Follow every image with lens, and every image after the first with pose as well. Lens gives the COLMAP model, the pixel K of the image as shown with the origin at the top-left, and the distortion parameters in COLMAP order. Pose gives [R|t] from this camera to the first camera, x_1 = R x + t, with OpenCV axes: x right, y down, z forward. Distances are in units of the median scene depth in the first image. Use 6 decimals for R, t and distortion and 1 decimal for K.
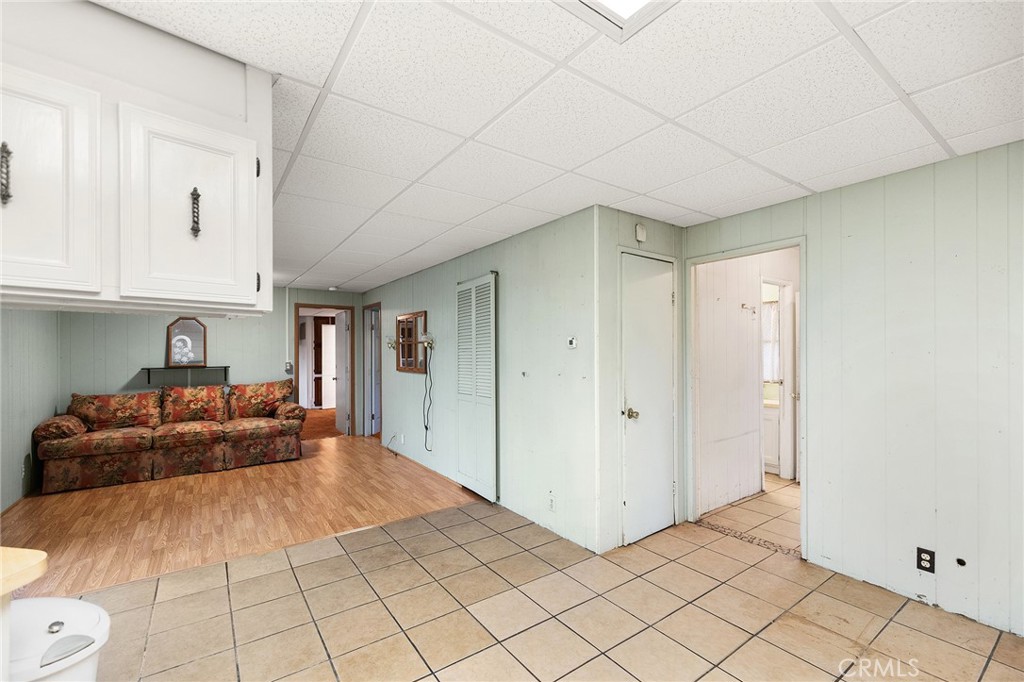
lens RADIAL K [[442.2, 0, 539.5], [0, 442.2, 347.2], [0, 0, 1]] dist [-0.000350, -0.000015]
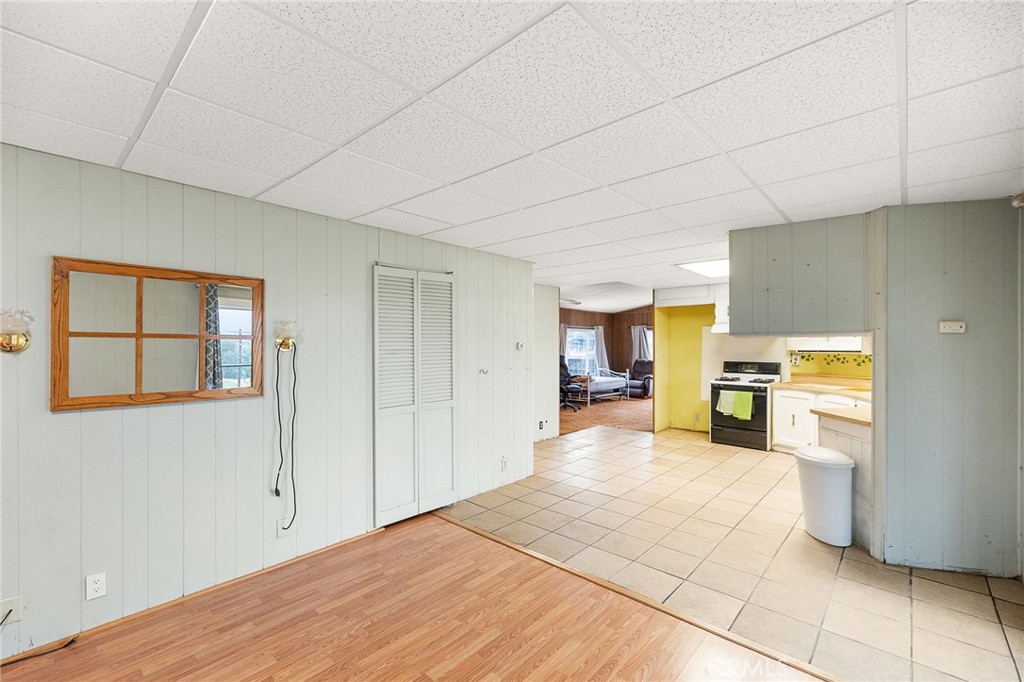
lens RADIAL K [[438.6, 0, 482.0], [0, 438.6, 344.7], [0, 0, 1]] dist [0.000128, -0.000014]
pose [[-0.147748, 0.004523, 0.989015, -1.083999], [-0.009193, 0.999940, -0.005946, -0.004010], [-0.988982, -0.009970, -0.147698, 1.067628]]
